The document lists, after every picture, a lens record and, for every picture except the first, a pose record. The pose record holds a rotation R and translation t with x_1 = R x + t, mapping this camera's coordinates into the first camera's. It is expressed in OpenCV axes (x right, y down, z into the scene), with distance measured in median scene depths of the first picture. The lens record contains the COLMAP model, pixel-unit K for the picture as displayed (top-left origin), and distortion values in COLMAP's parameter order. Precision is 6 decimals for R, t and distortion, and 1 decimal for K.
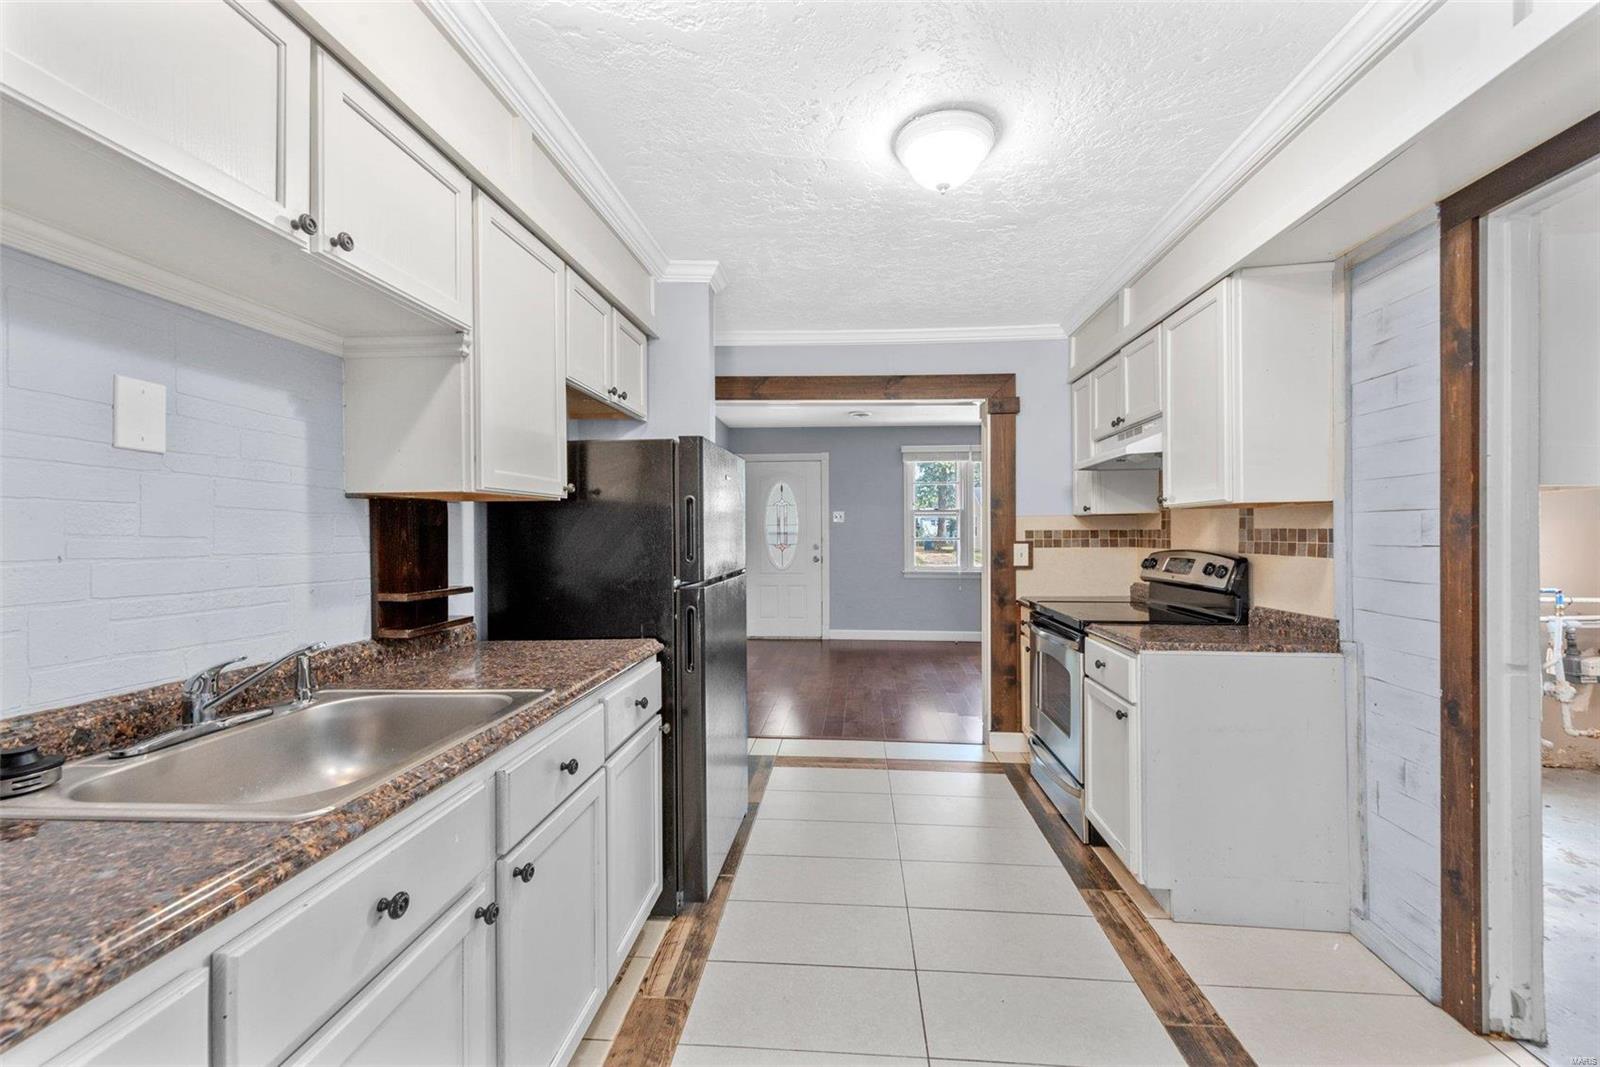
lens RADIAL K [[636.8, 0, 809.4], [0, 636.8, 538.7], [0, 0, 1]] dist [0.013133, -0.000090]
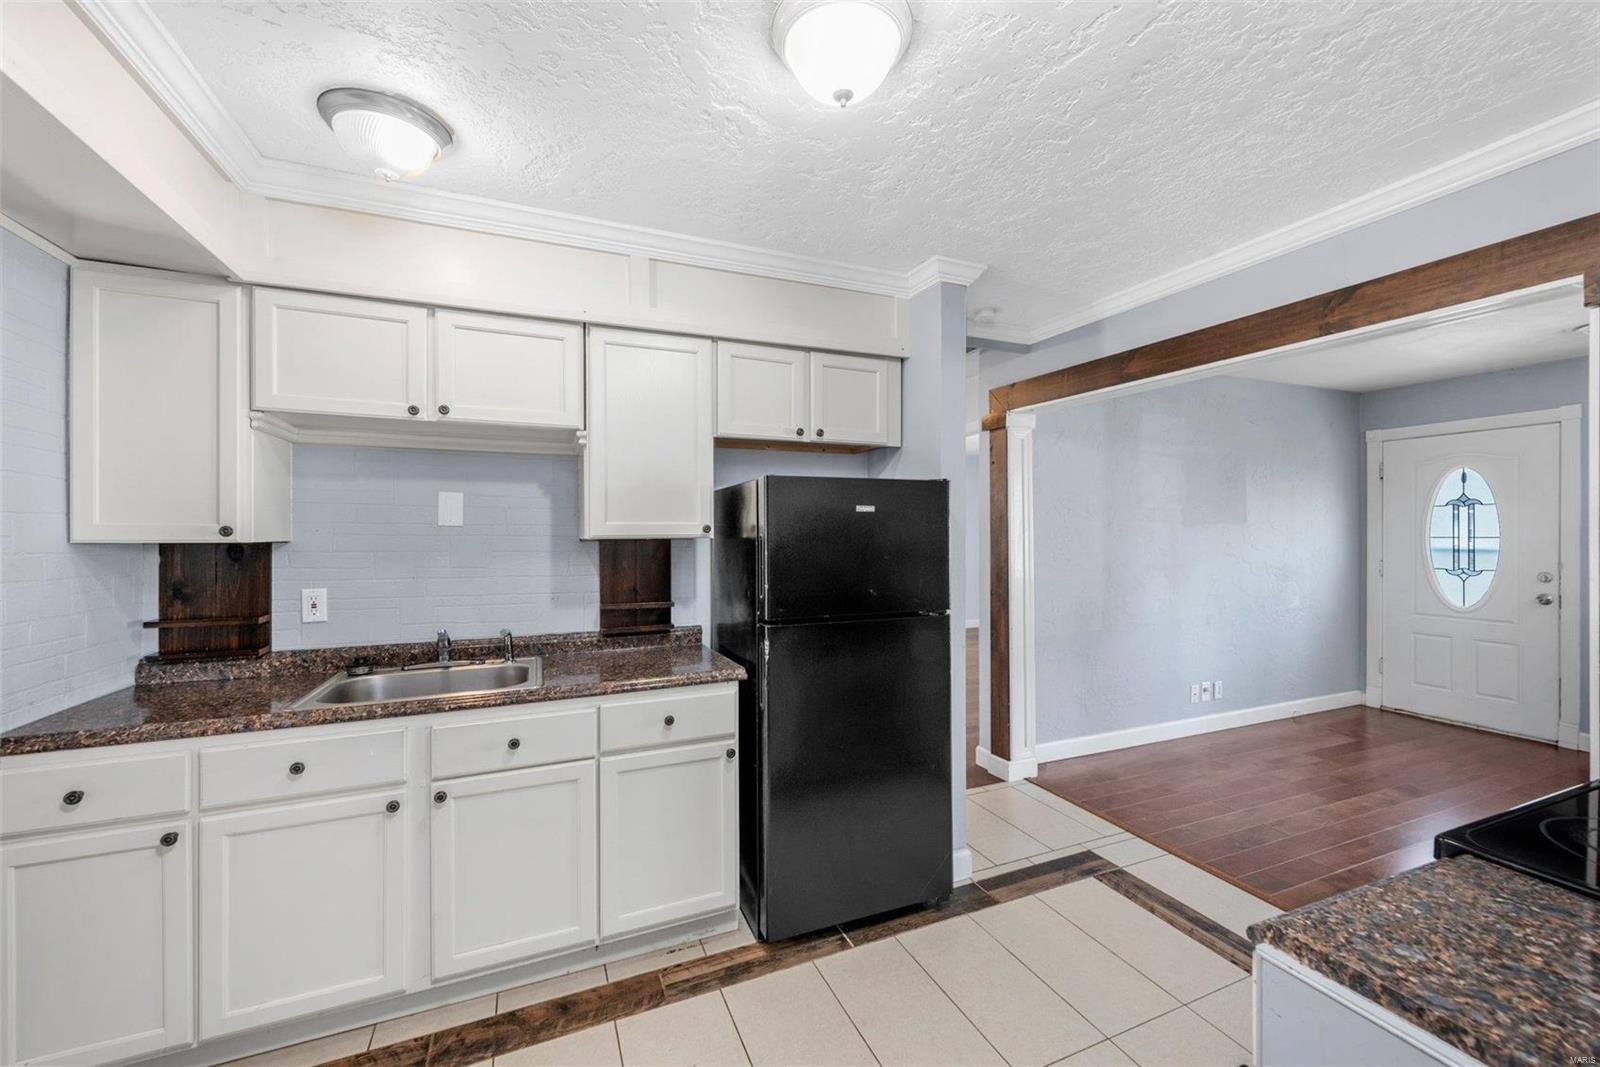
lens RADIAL K [[636.8, 0, 805.5], [0, 636.8, 534.3], [0, 0, 1]] dist [0.013133, -0.000090]
pose [[0.468317, 0.001535, -0.883559, 0.511506], [-0.008771, 0.999957, -0.002912, -0.043511], [0.883517, 0.009114, 0.468310, 0.398600]]
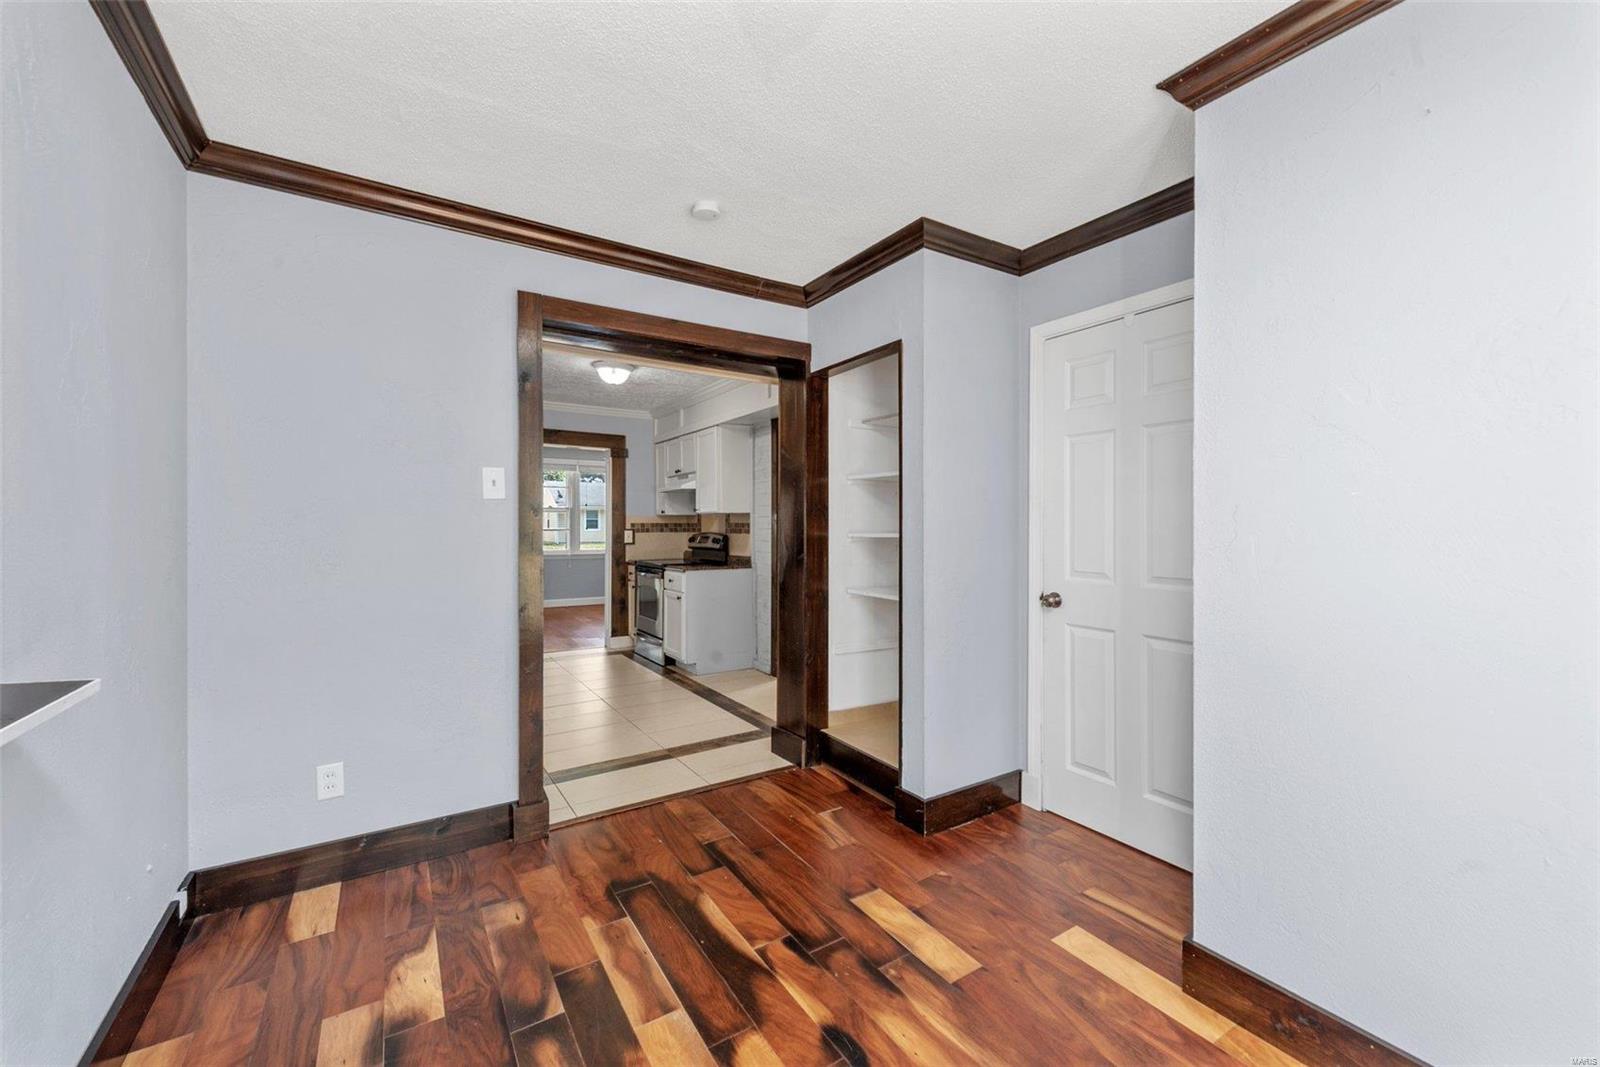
lens RADIAL K [[636.8, 0, 813.7], [0, 636.8, 536.5], [0, 0, 1]] dist [0.013133, -0.000090]
pose [[0.789992, 0.001816, 0.613114, -0.423485], [-0.002636, 0.999996, 0.000435, 0.026995], [-0.613111, -0.001960, 0.789994, -0.877011]]
